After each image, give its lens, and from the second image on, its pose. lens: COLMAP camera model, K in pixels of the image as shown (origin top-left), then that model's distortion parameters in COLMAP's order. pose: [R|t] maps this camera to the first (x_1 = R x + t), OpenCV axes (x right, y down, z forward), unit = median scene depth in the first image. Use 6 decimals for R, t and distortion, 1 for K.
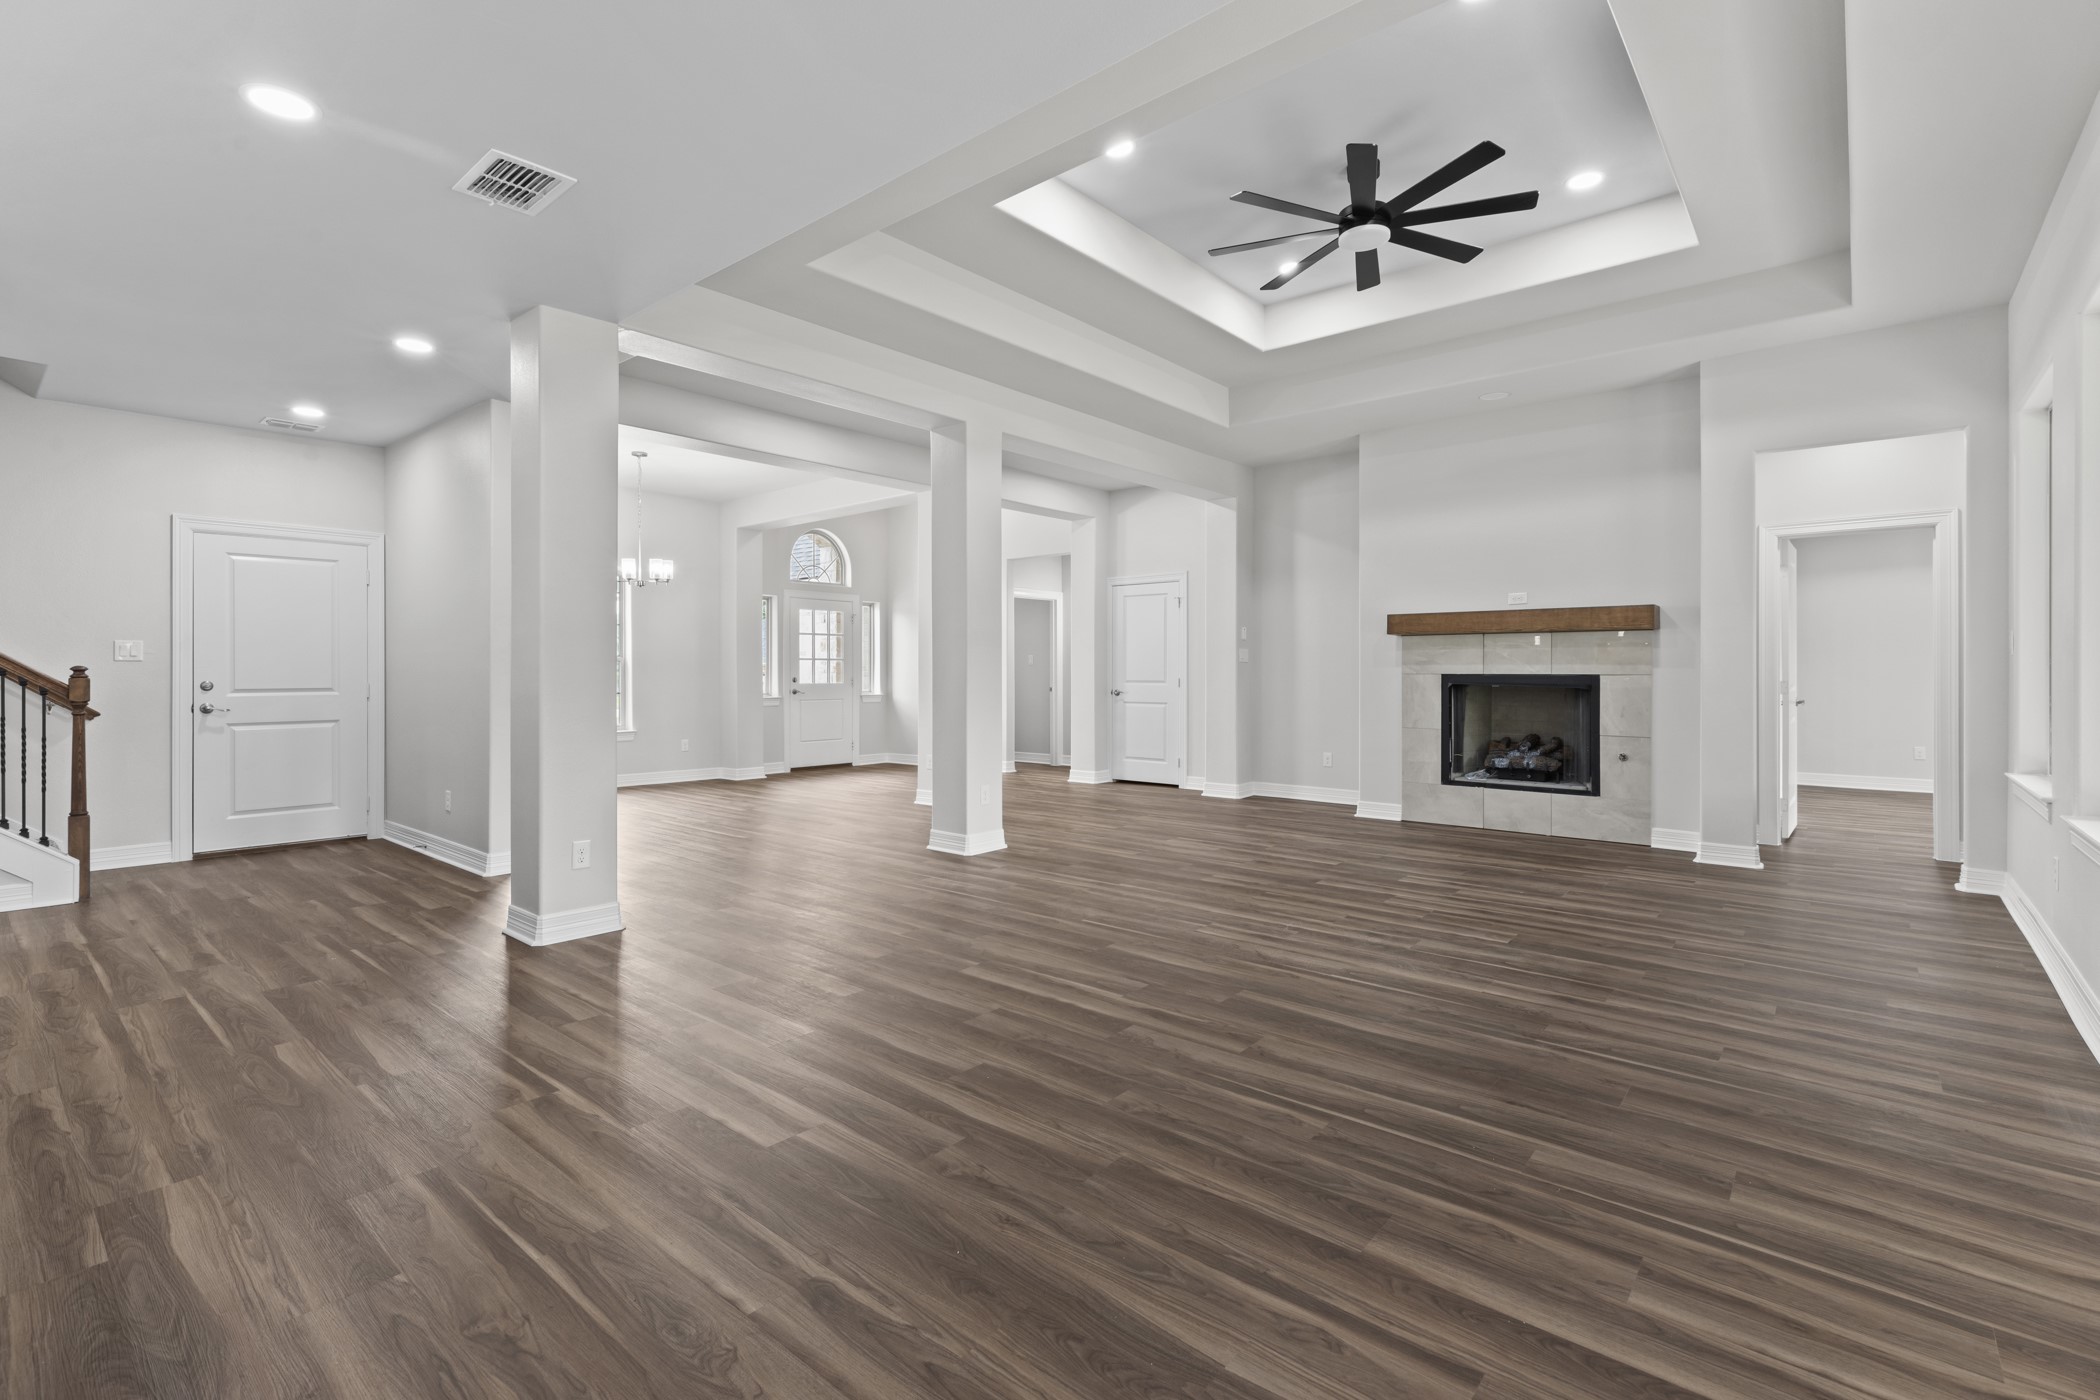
lens RADIAL K [[948.2, 0, 1045.8], [0, 948.2, 665.3], [0, 0, 1]] dist [0.000655, 0.000345]
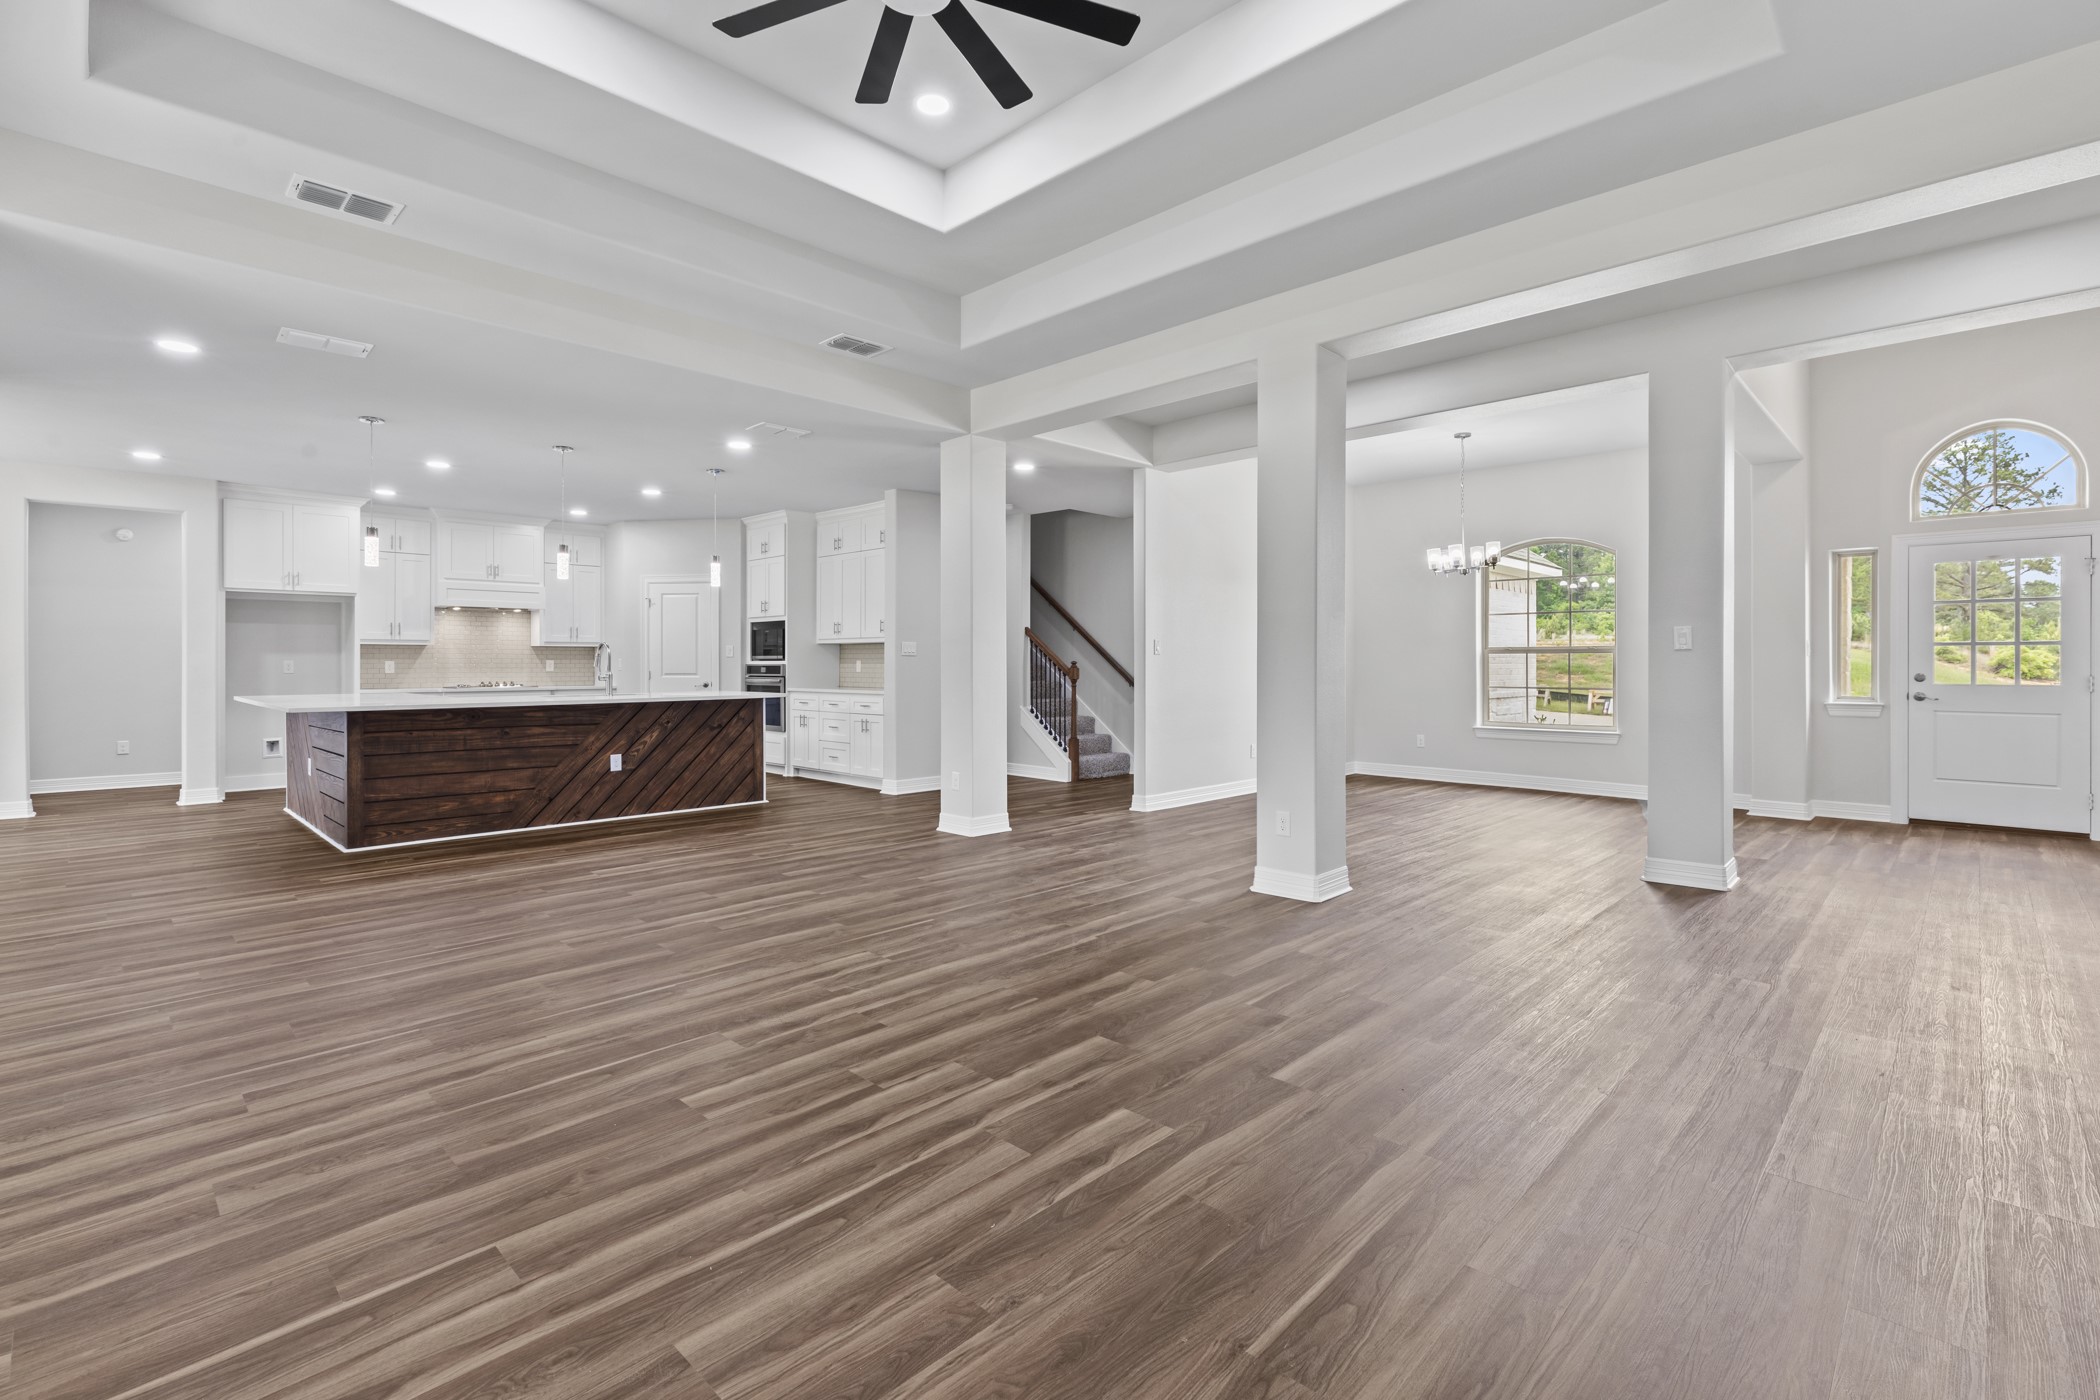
lens RADIAL K [[948.2, 0, 1045.8], [0, 948.2, 665.3], [0, 0, 1]] dist [0.000655, 0.000345]
pose [[-0.067079, 0.010728, -0.997690, 1.296263], [0.003697, 0.999938, 0.010503, -0.004586], [0.997741, -0.002984, -0.067115, 1.519124]]
